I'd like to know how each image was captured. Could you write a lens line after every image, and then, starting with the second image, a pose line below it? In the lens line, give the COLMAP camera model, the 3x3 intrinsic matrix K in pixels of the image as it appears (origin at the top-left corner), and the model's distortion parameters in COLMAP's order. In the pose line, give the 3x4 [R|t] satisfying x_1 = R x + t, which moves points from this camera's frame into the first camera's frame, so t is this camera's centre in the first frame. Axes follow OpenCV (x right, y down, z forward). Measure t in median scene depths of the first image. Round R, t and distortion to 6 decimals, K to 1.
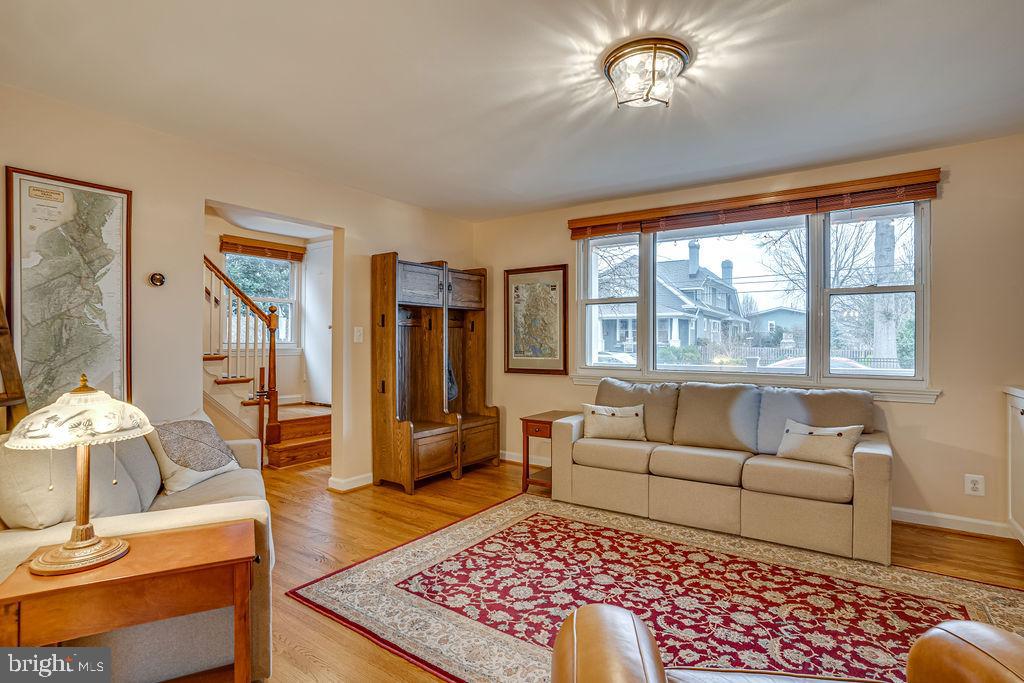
lens RADIAL K [[508.6, 0, 517.5], [0, 508.6, 338.6], [0, 0, 1]] dist [-0.045468, 0.004428]
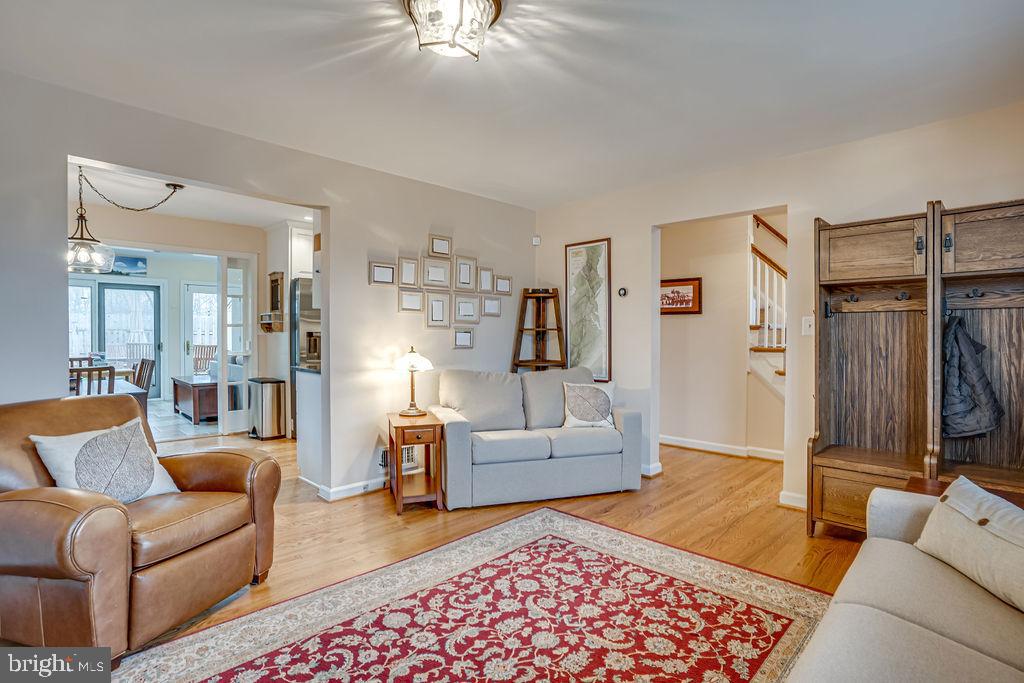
lens RADIAL K [[508.6, 0, 520.0], [0, 508.6, 342.1], [0, 0, 1]] dist [-0.045468, 0.004428]
pose [[-0.170717, 0.013626, -0.985226, 0.881068], [0.007501, 0.999893, 0.012529, 0.008144], [0.985292, -0.005251, -0.170801, 1.033872]]
